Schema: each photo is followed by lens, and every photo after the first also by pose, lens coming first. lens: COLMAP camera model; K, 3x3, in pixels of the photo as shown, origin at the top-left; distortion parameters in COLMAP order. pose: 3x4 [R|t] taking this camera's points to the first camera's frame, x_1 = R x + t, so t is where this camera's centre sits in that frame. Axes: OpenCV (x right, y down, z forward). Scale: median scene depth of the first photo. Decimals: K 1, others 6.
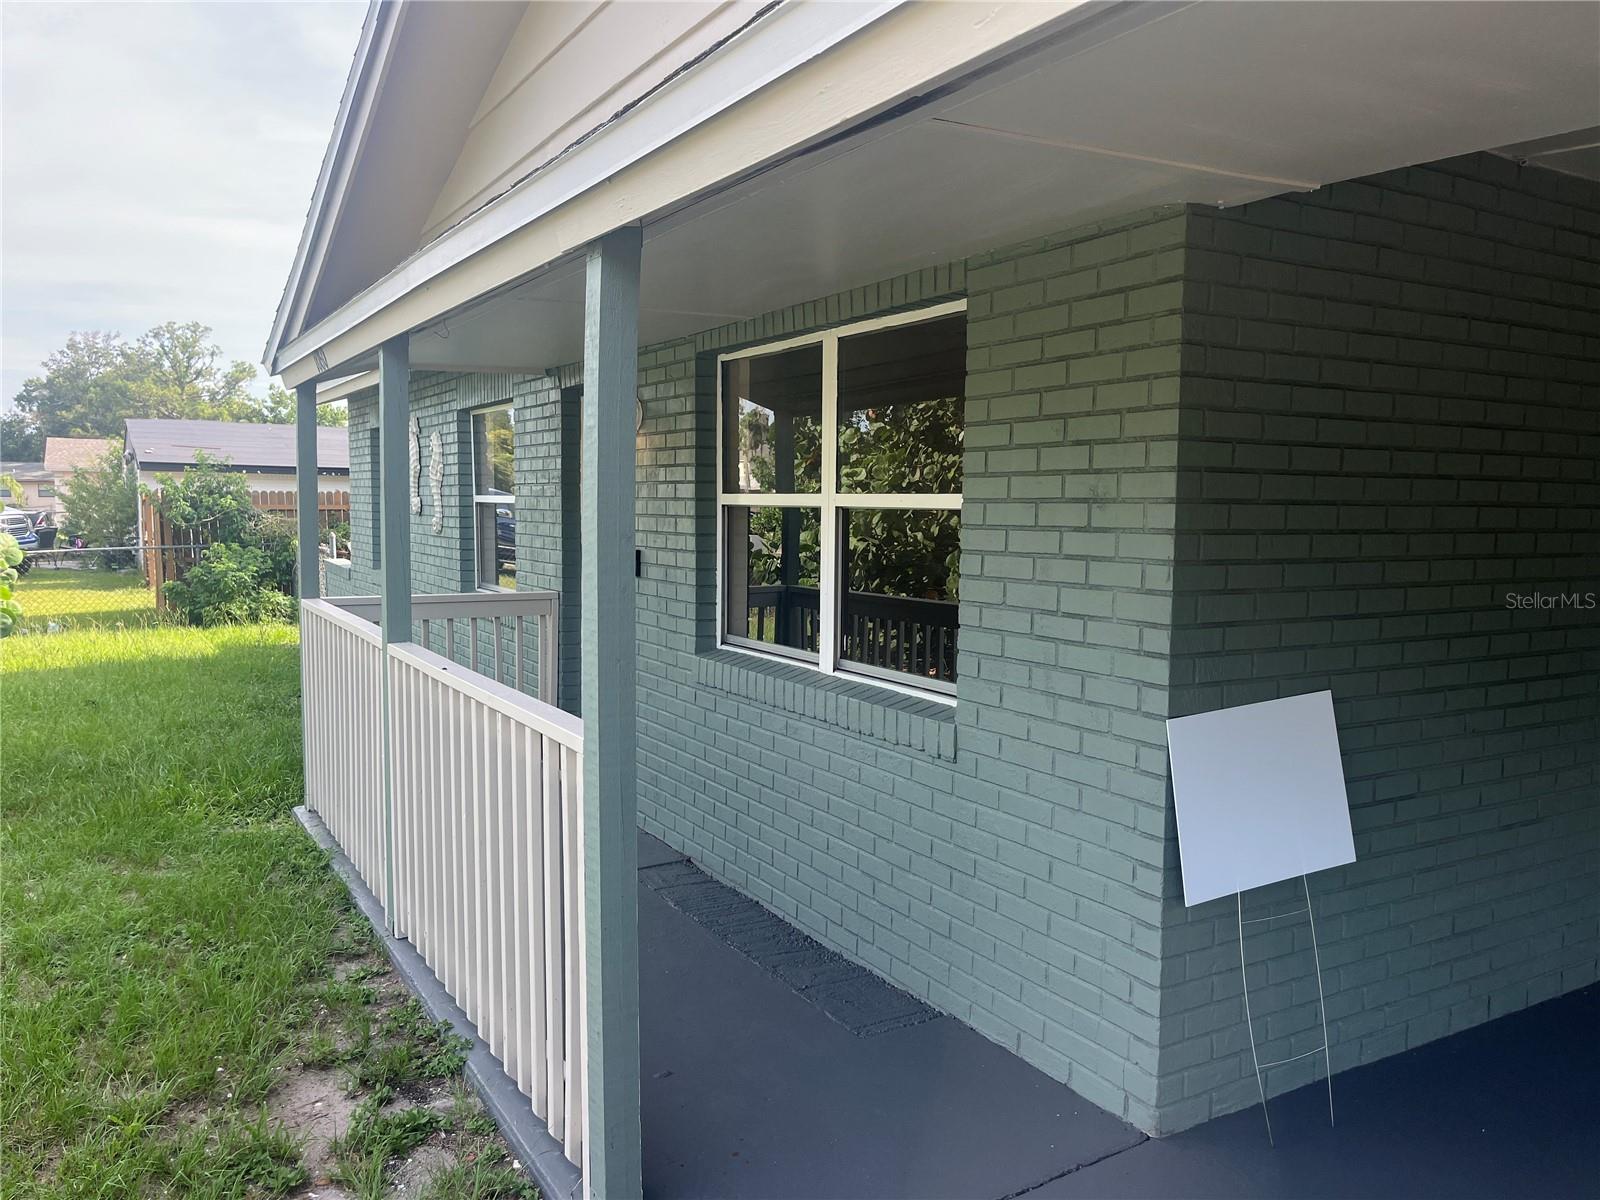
lens RADIAL K [[1214.7, 0, 799.0], [0, 1214.7, 602.8], [0, 0, 1]] dist [-0.001469, -0.000910]
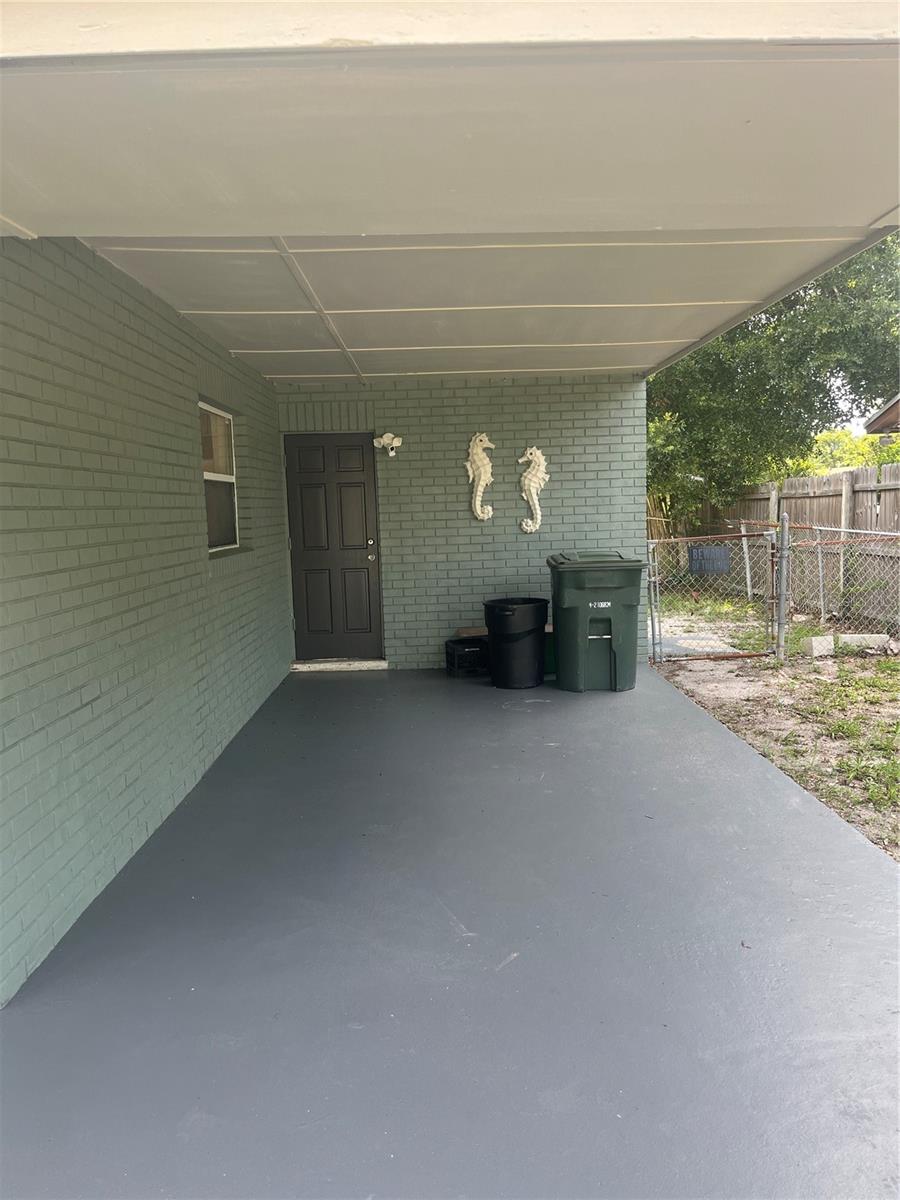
lens RADIAL K [[911.1, 0, 451.2], [0, 911.1, 598.3], [0, 0, 1]] dist [-0.001469, -0.000910]
pose [[0.488358, -0.112642, 0.865343, -0.190788], [0.101223, 0.992252, 0.072037, 0.011555], [-0.866752, 0.052413, 0.495977, 0.117944]]
